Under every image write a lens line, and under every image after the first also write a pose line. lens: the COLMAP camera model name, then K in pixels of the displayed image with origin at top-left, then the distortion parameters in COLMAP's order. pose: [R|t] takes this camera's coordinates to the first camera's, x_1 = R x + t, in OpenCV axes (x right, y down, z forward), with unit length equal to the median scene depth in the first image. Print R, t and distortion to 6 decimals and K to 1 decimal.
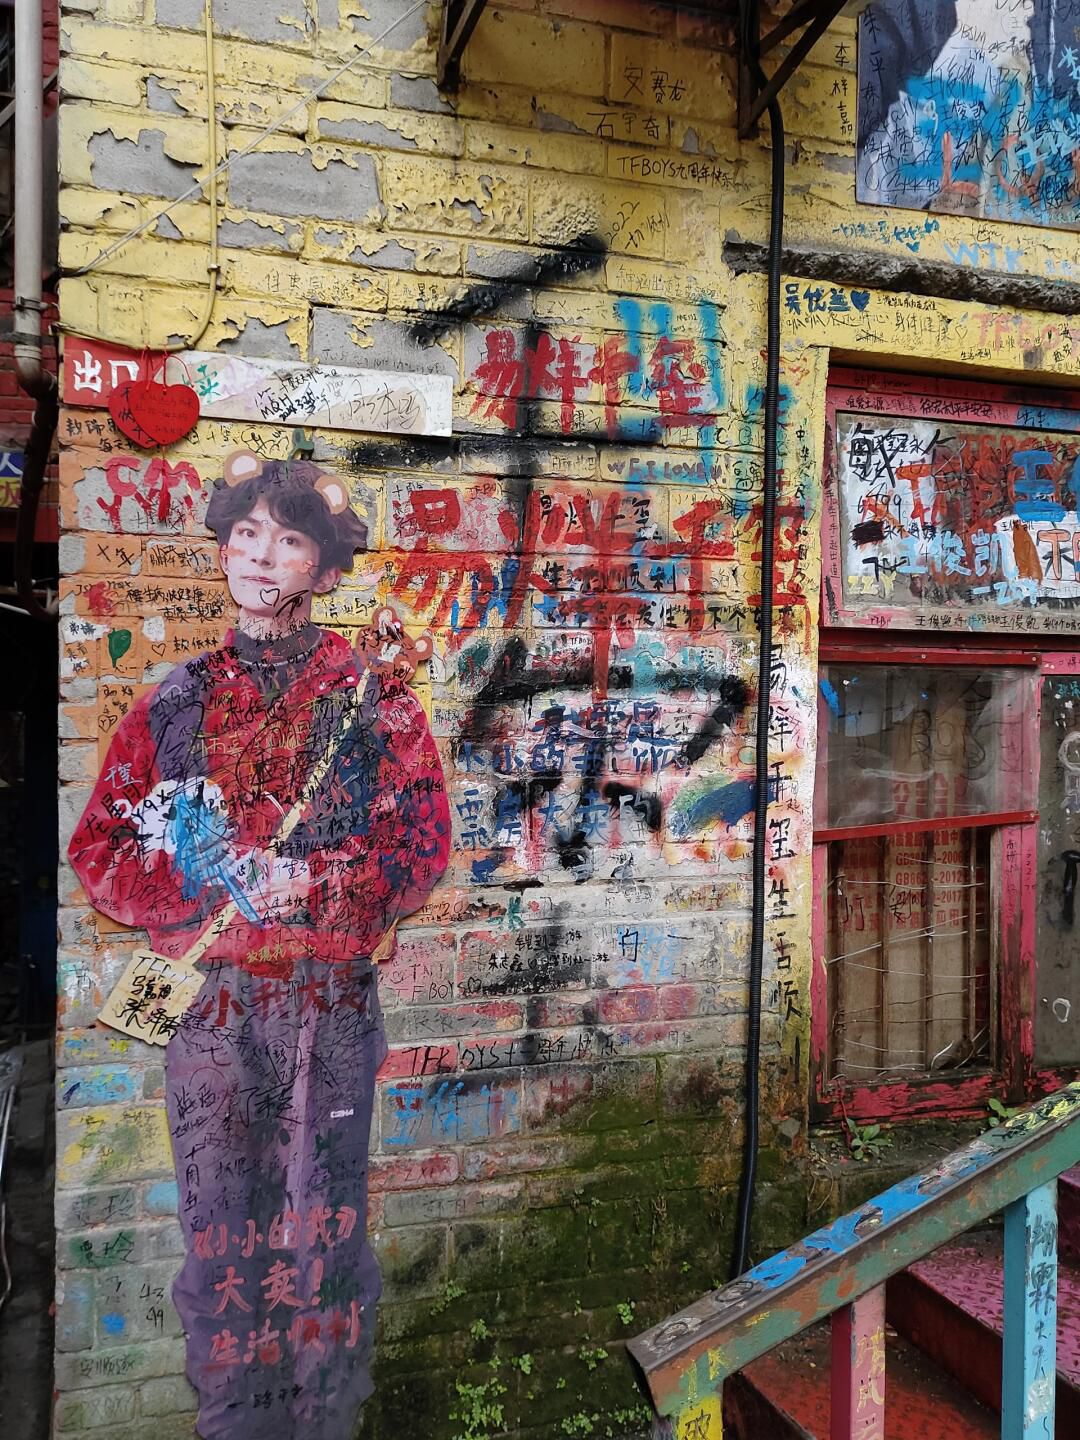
lens RADIAL K [[1224.2, 0, 542.3], [0, 1224.2, 718.3], [0, 0, 1]] dist [0.015126, -0.017161]
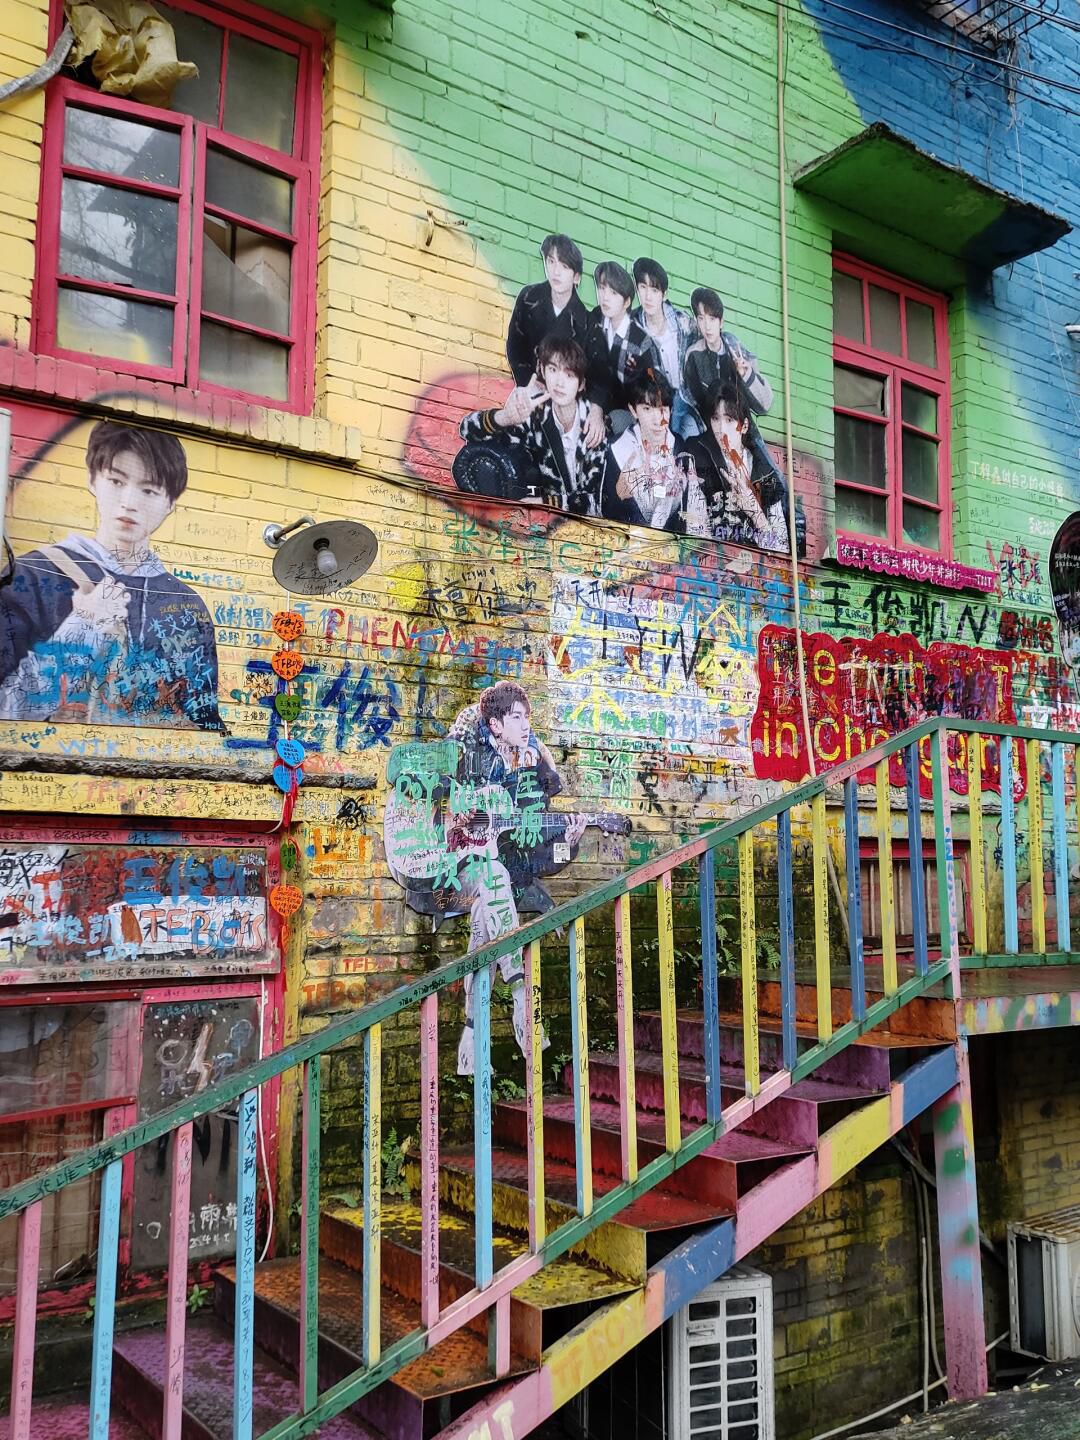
lens RADIAL K [[1224.2, 0, 539.4], [0, 1224.2, 720.3], [0, 0, 1]] dist [0.015126, -0.017161]
pose [[0.957890, 0.031520, 0.285402, 0.453843], [0.008334, 0.990486, -0.137364, -0.181215], [-0.287016, 0.133959, 0.948513, -0.685683]]
